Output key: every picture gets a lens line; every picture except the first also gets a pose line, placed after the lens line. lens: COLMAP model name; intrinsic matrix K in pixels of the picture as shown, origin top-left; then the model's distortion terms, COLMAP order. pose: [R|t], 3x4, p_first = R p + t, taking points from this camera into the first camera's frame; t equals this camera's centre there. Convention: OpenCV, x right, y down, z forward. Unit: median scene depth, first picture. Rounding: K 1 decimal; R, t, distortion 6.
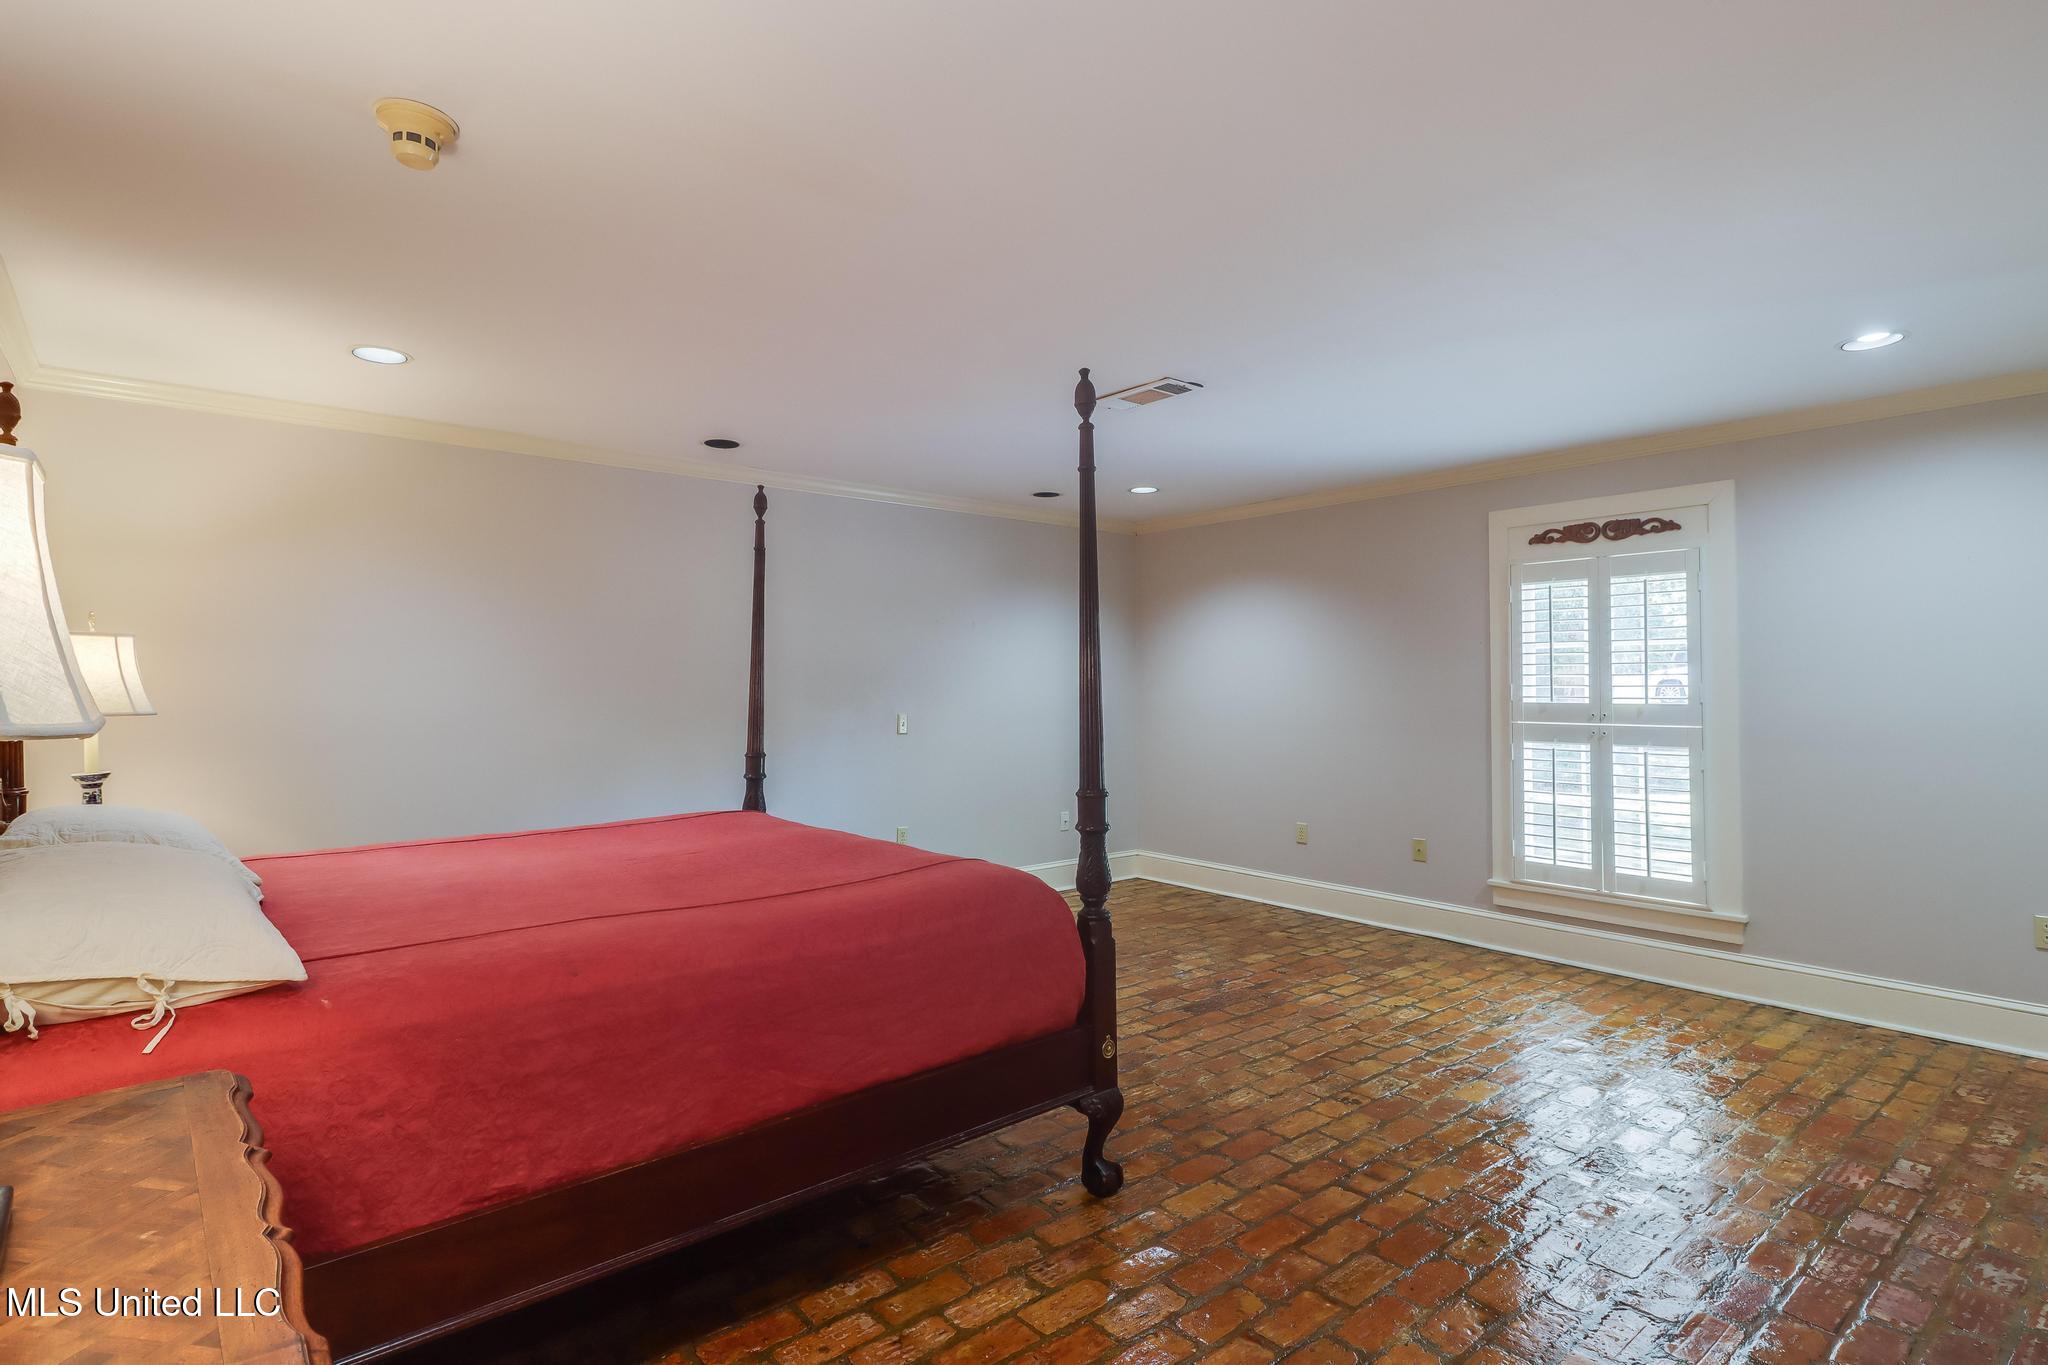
lens RADIAL K [[977.0, 0, 1018.5], [0, 977.0, 658.4], [0, 0, 1]] dist [0.003955, -0.000069]
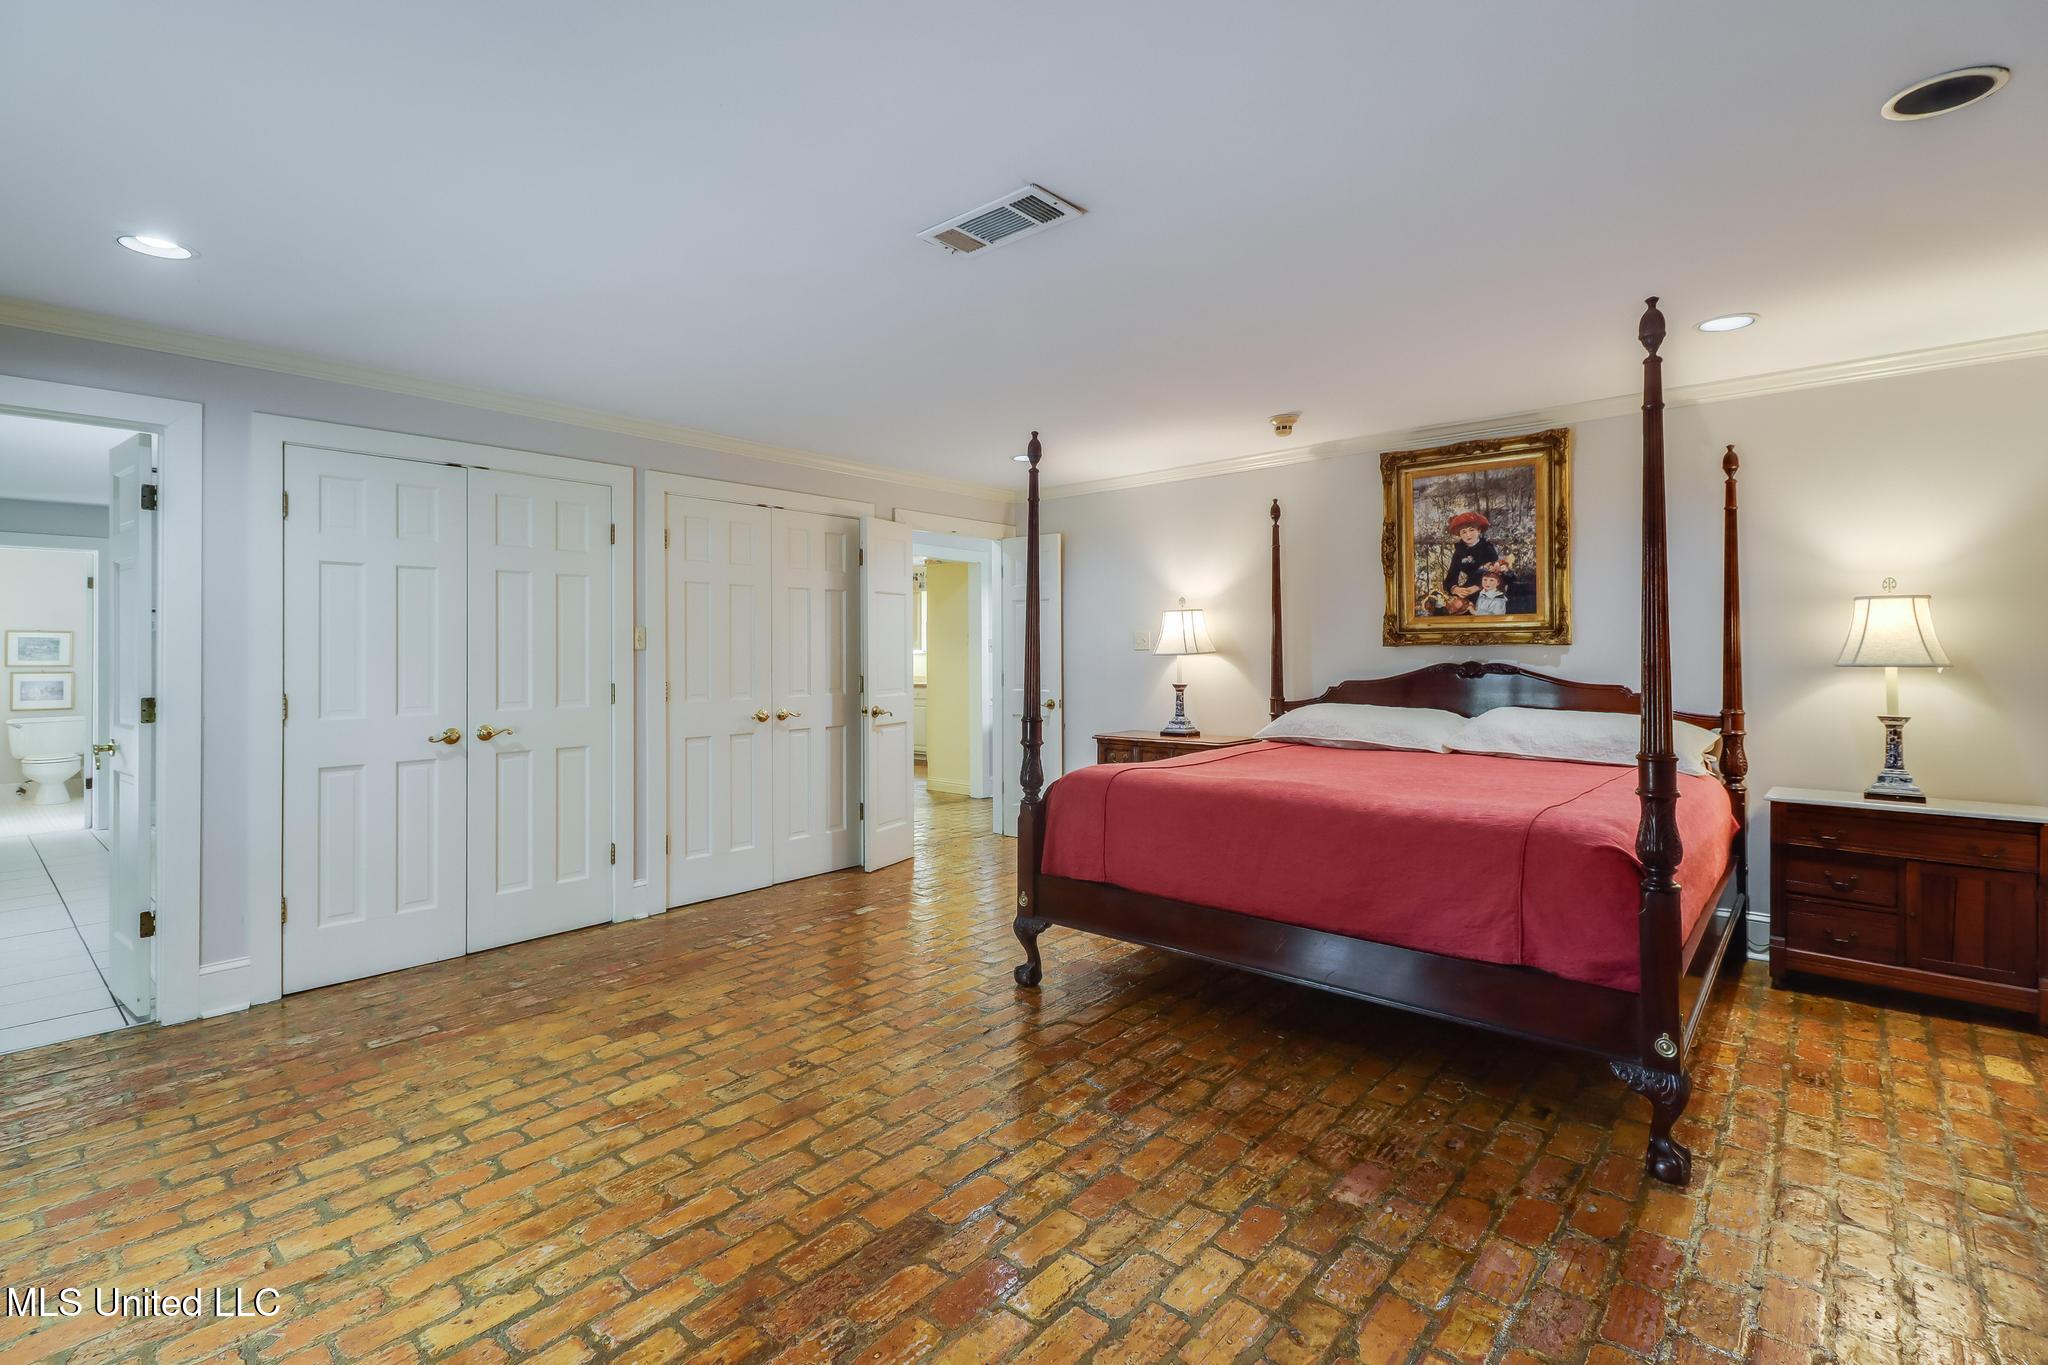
lens RADIAL K [[948.9, 0, 1023.1], [0, 948.9, 645.3], [0, 0, 1]] dist [-0.001203, -0.000432]
pose [[-0.985307, 0.004927, -0.170719, 0.249205], [0.010700, 0.999401, -0.032913, 0.054483], [0.170455, -0.034256, -0.984770, 1.802623]]
